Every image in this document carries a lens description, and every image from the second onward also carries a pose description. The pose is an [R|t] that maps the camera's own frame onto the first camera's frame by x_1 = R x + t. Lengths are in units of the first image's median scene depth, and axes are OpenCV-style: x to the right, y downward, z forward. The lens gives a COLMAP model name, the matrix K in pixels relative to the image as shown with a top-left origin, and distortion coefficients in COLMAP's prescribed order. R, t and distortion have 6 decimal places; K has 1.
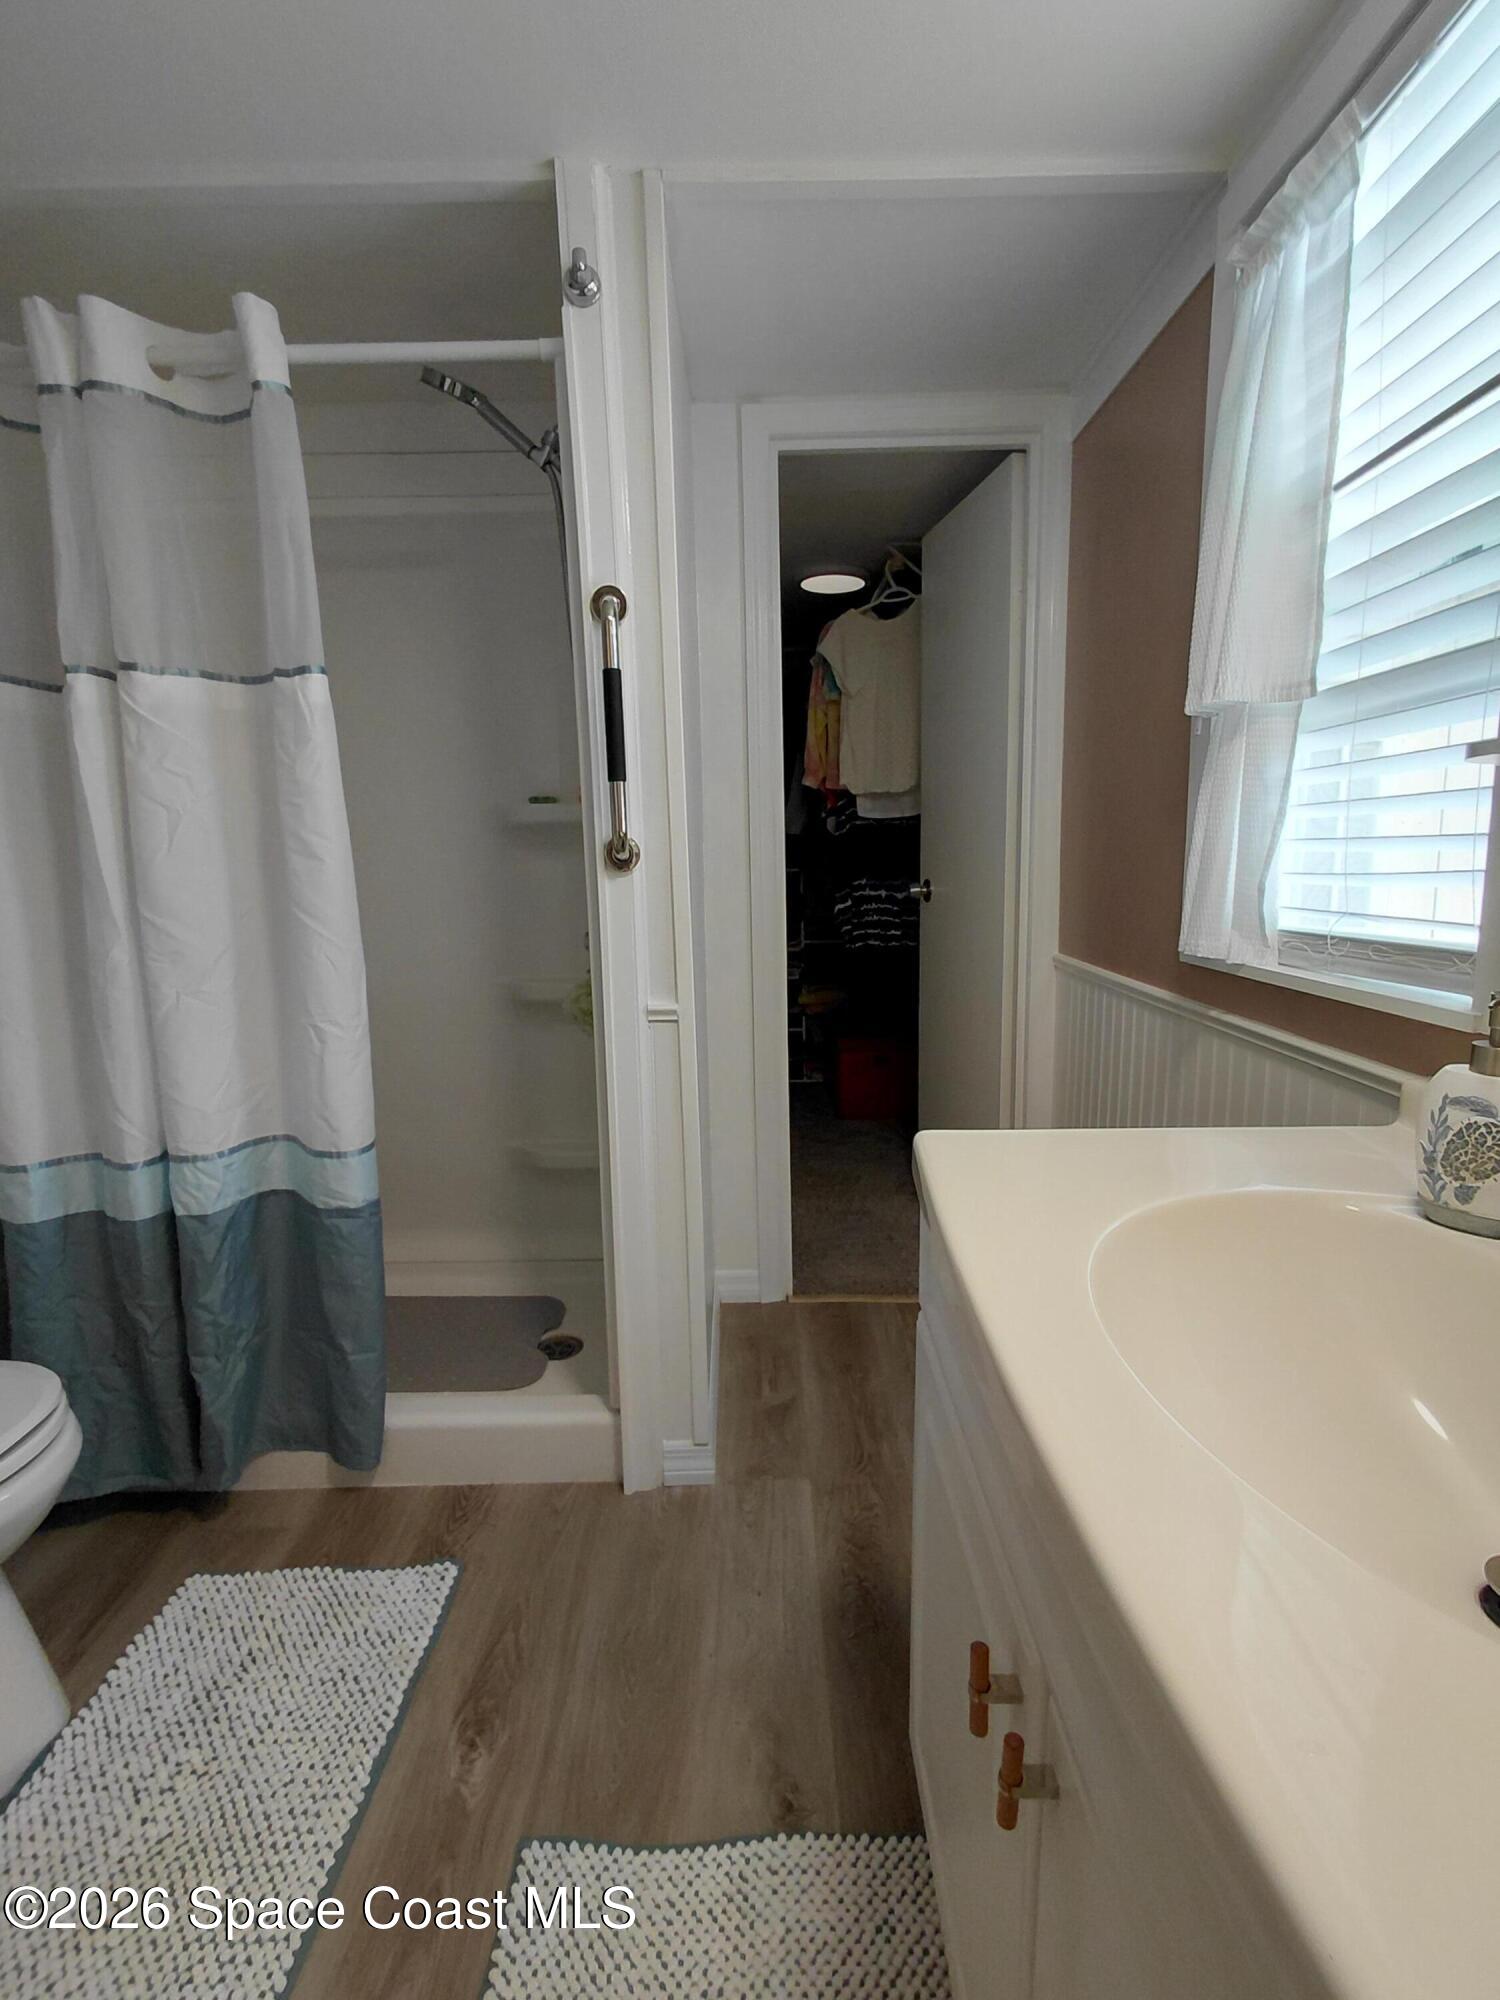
lens RADIAL K [[918.1, 0, 757.8], [0, 918.1, 1012.2], [0, 0, 1]] dist [-0.009880, 0.002572]
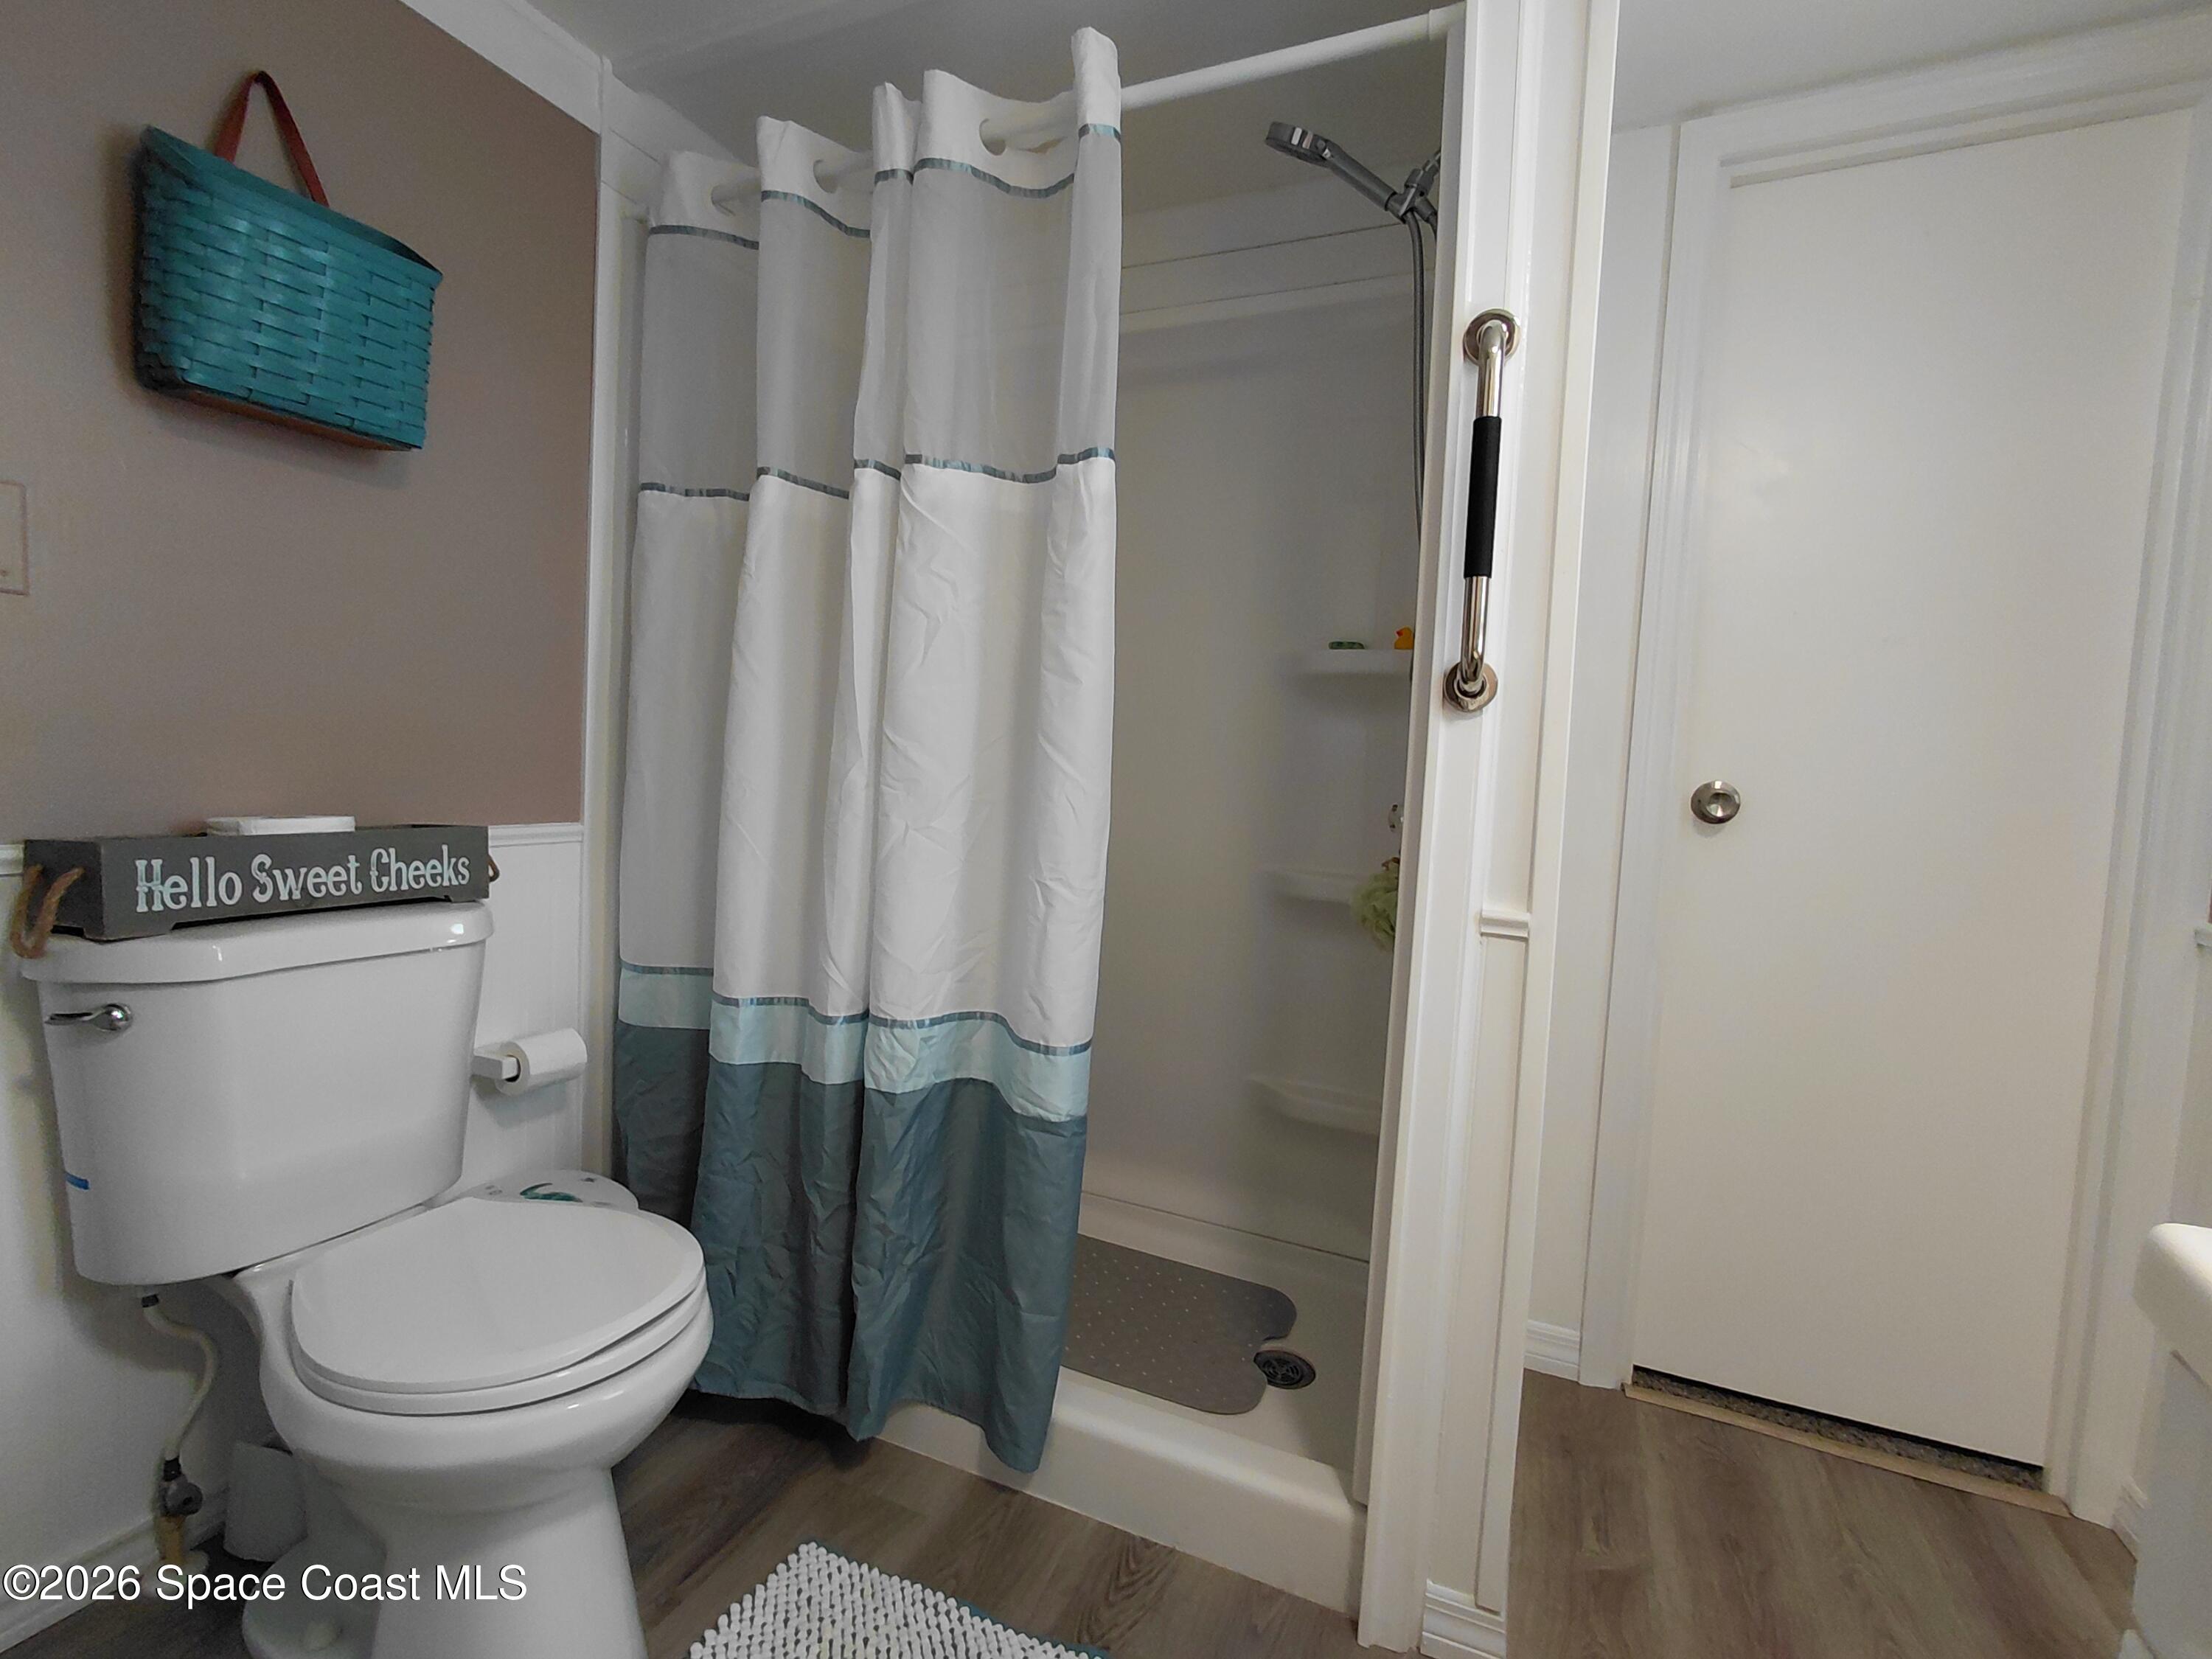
lens RADIAL K [[1015.4, 0, 1108.3], [0, 1015.4, 825.9], [0, 0, 1]] dist [-0.009880, 0.002572]
pose [[0.908182, 0.090916, -0.408583, -0.070200], [-0.136423, 0.987118, -0.083589, 0.031396], [0.395720, 0.131654, 0.908885, 0.202156]]
